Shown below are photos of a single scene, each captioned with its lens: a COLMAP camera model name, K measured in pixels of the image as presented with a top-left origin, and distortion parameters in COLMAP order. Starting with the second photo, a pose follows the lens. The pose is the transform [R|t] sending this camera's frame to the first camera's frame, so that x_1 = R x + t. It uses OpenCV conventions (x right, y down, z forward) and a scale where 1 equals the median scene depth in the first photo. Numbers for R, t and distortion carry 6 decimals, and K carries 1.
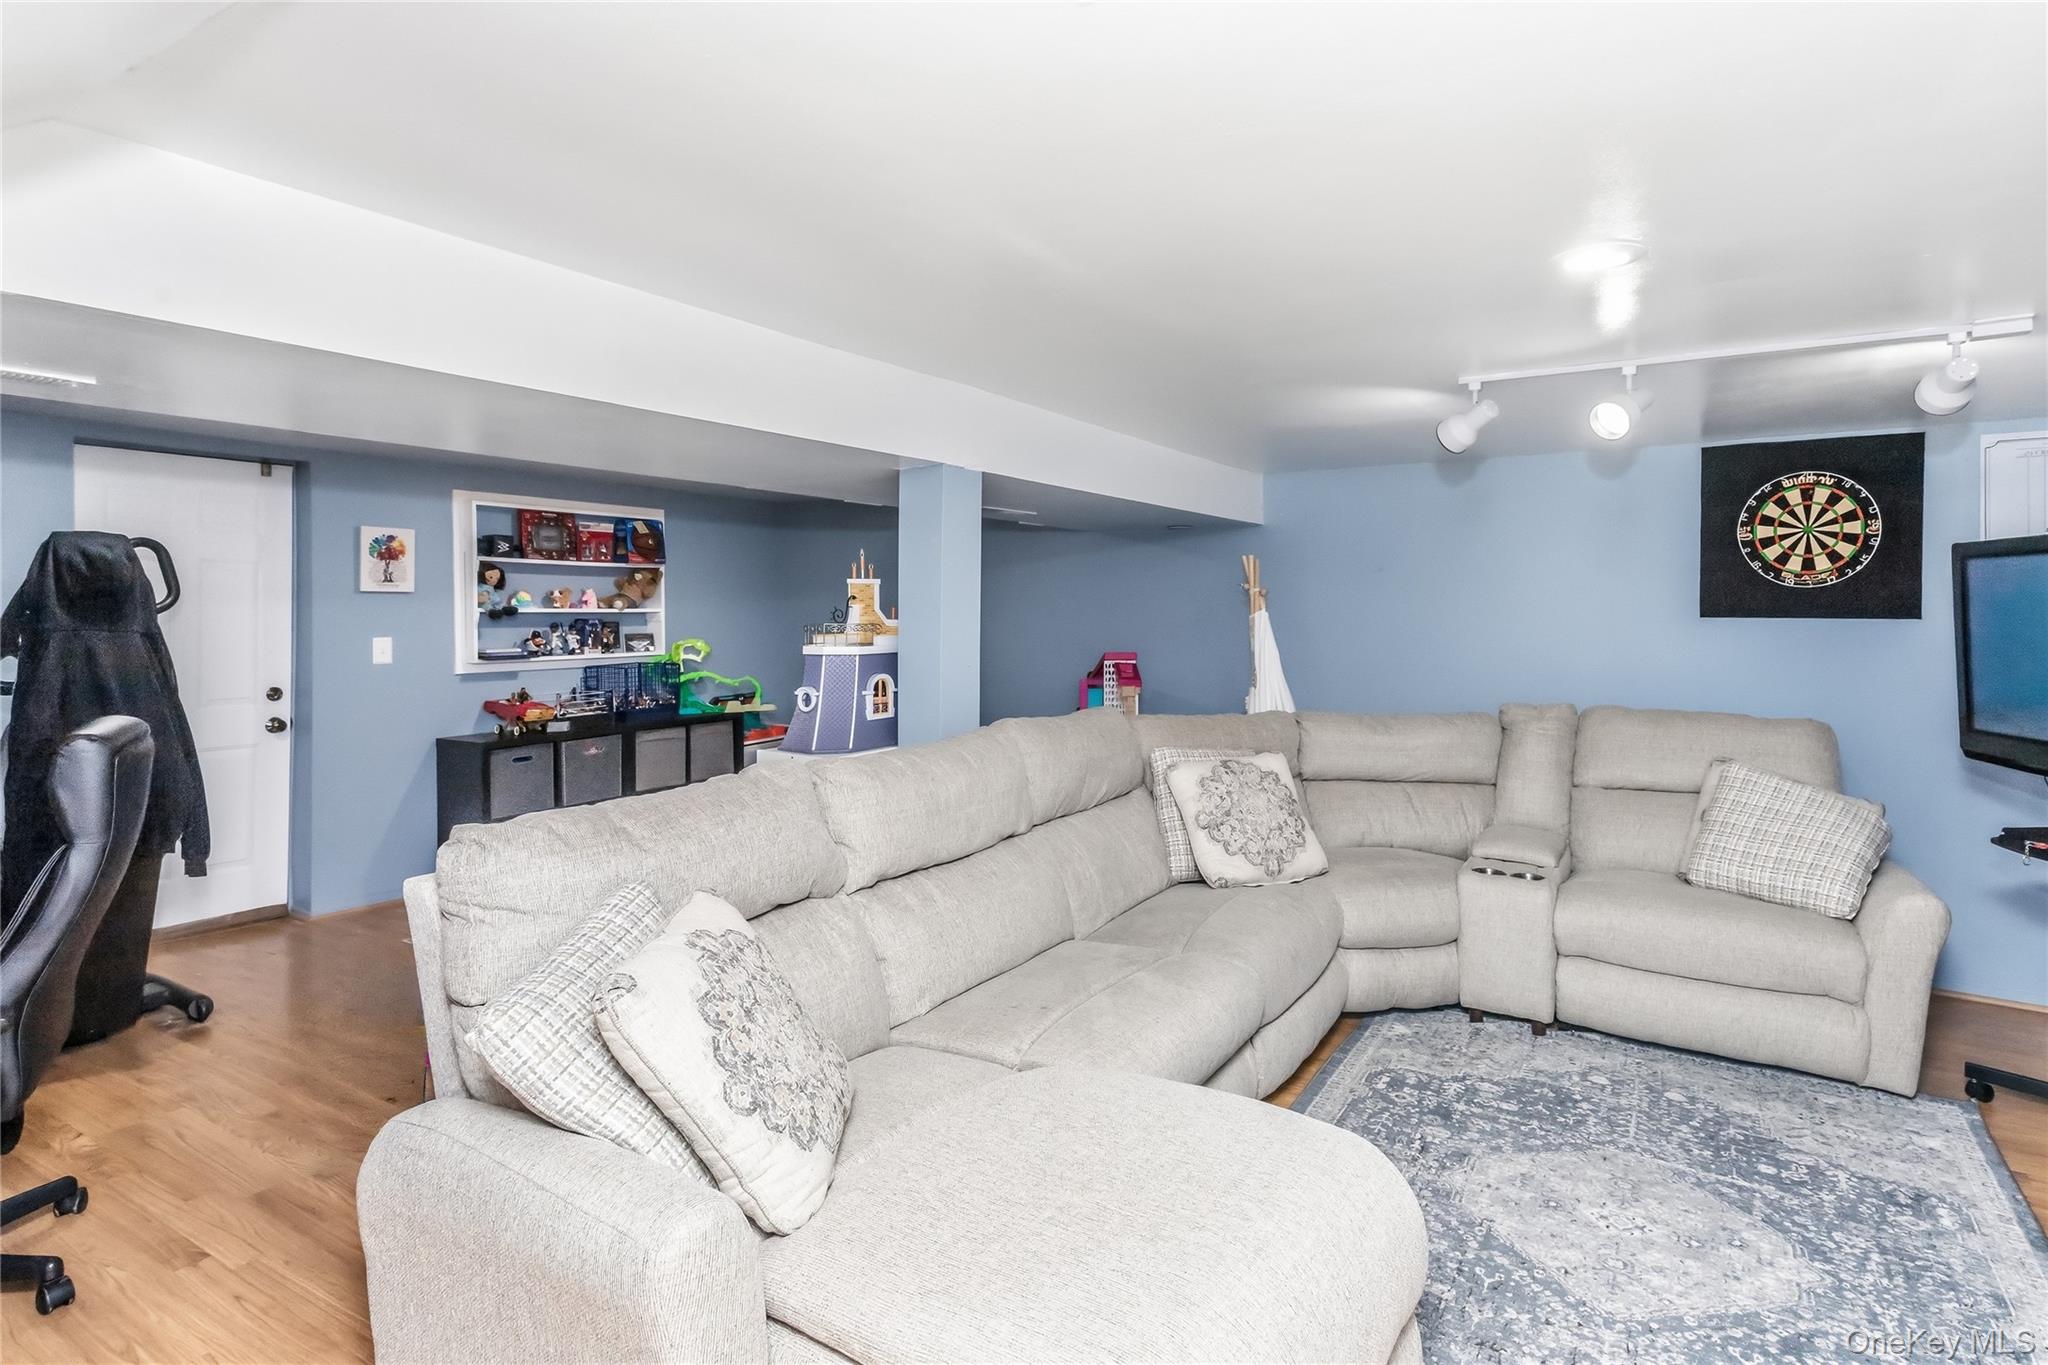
lens RADIAL K [[1059.0, 0, 1080.8], [0, 1059.0, 617.4], [0, 0, 1]] dist [0.054211, -0.005757]
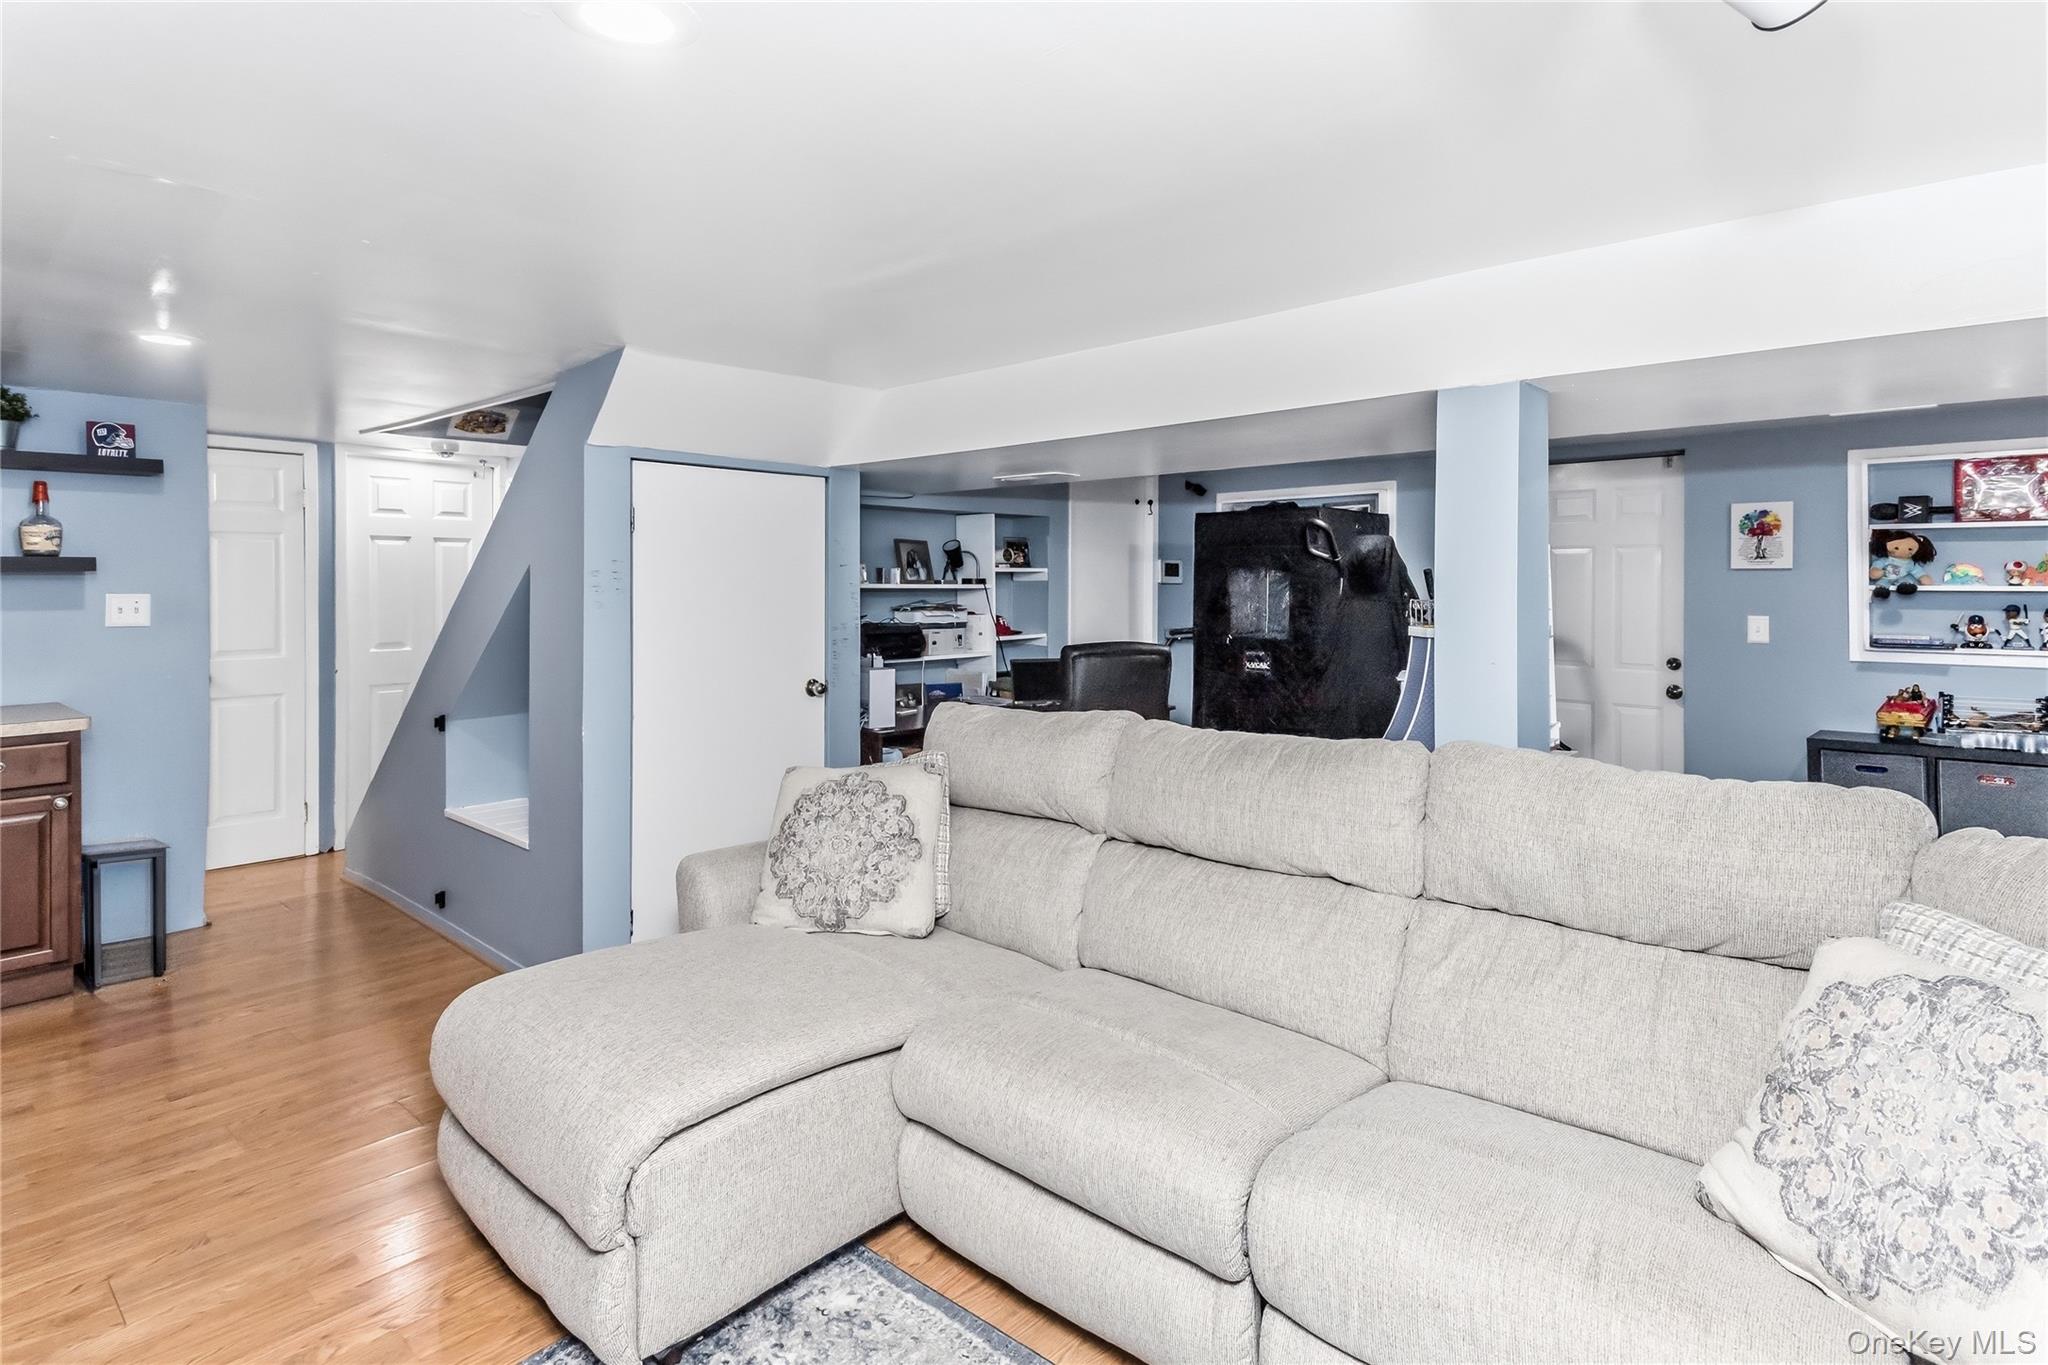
lens RADIAL K [[1059.0, 0, 1063.5], [0, 1059.0, 590.2], [0, 0, 1]] dist [0.054211, -0.005757]
pose [[-0.171277, -0.000921, -0.985222, 0.391669], [-0.013316, 0.999910, 0.001381, 0.002220], [0.985133, 0.013356, -0.171274, 0.513664]]
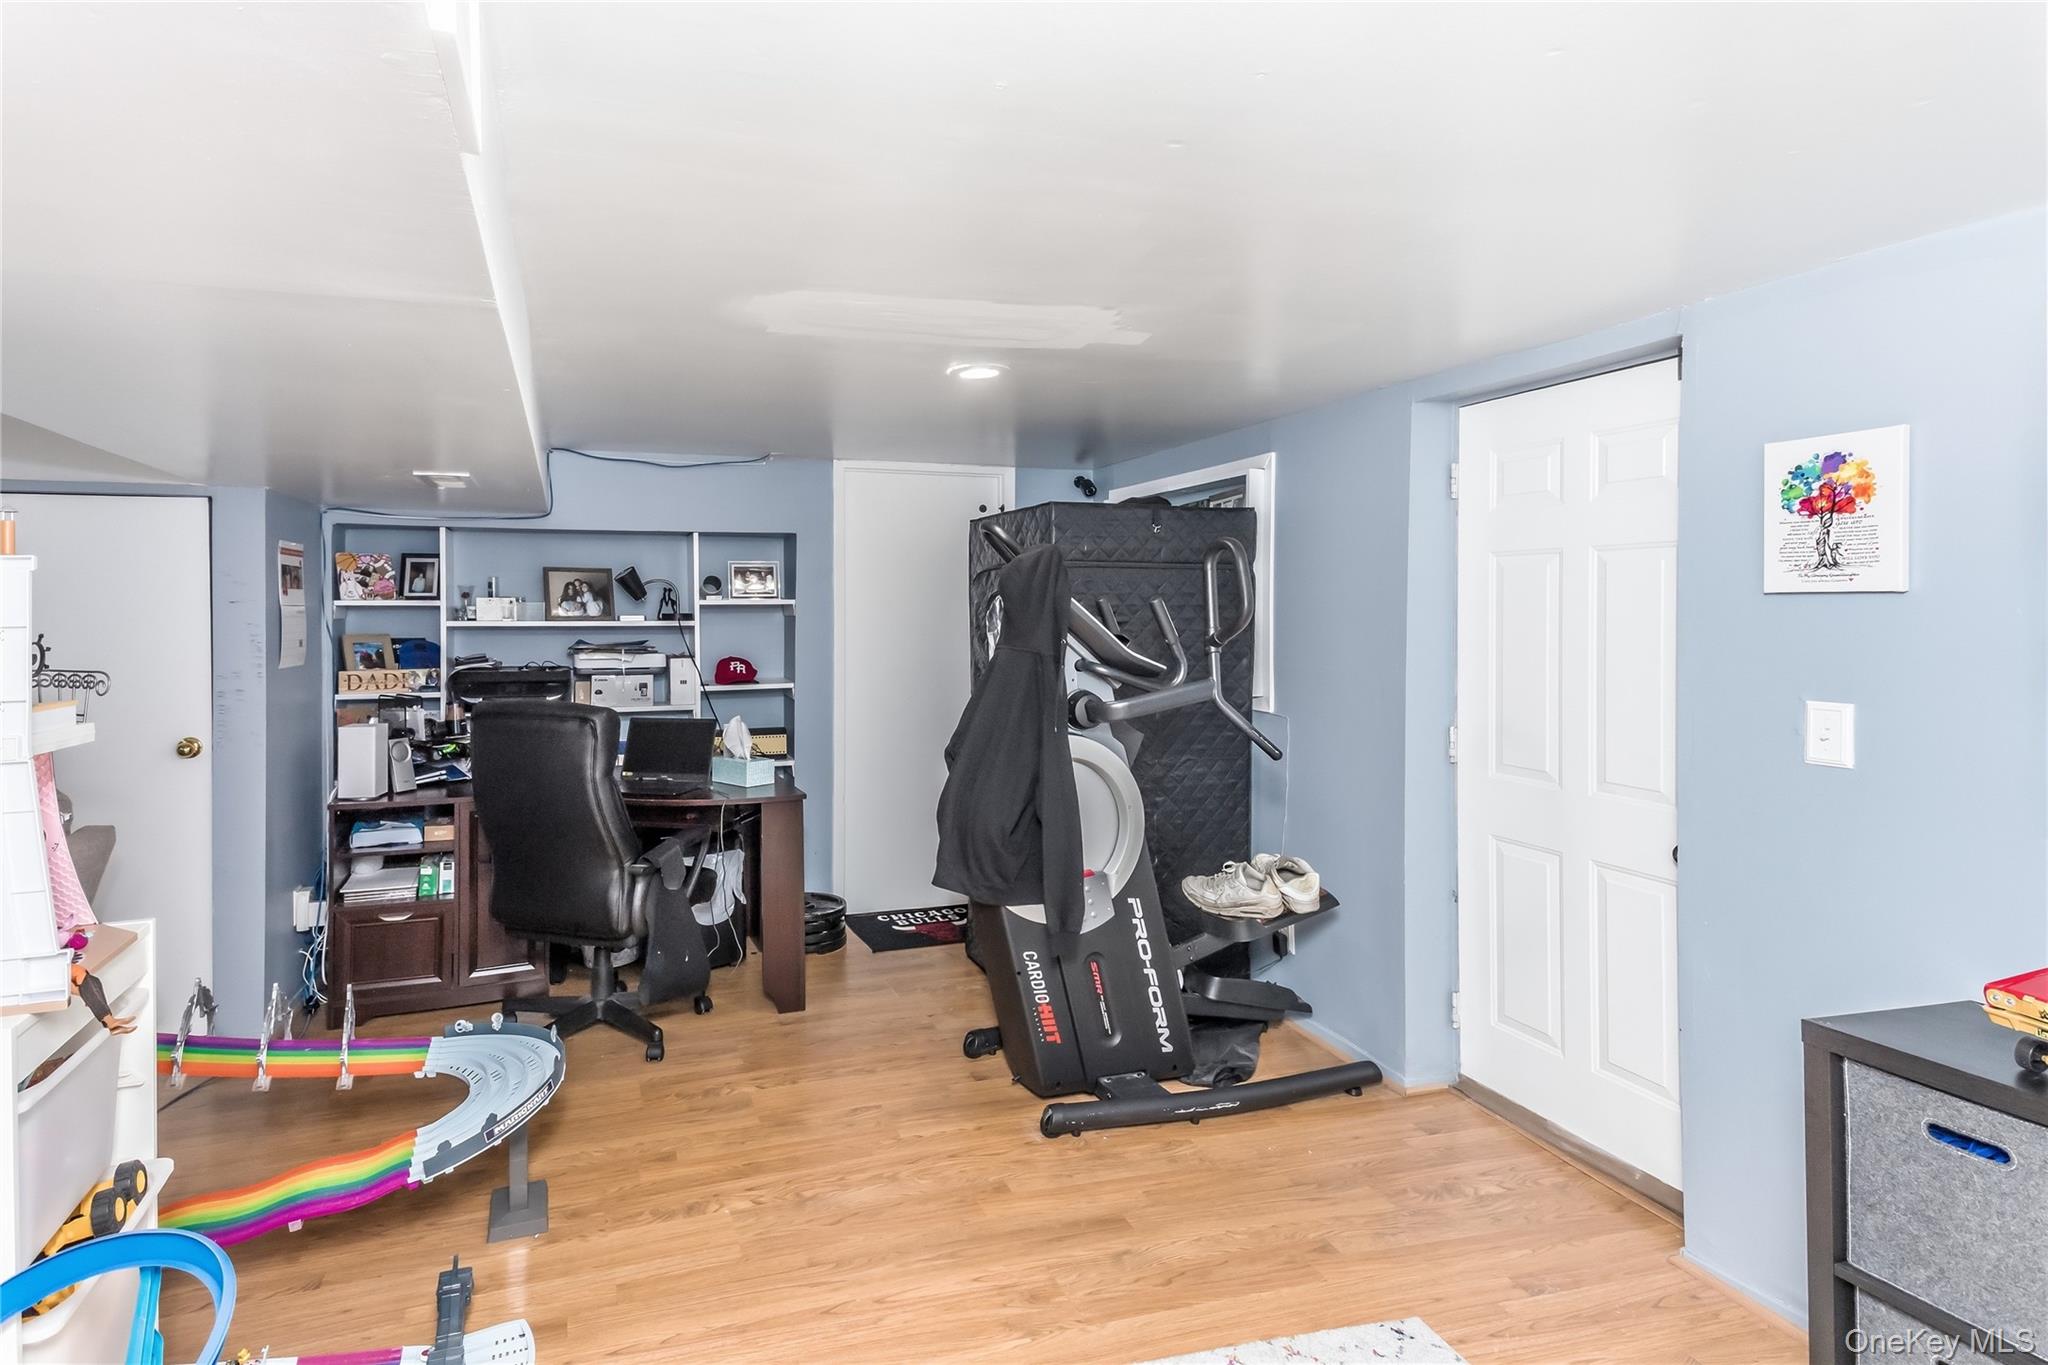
lens RADIAL K [[1059.0, 0, 930.7], [0, 1059.0, 625.1], [0, 0, 1]] dist [0.054211, -0.005757]
pose [[-0.650230, 0.000324, -0.759738, -0.094816], [-0.014144, 0.999821, 0.012531, -0.010617], [0.759606, 0.018894, -0.650109, 0.942450]]
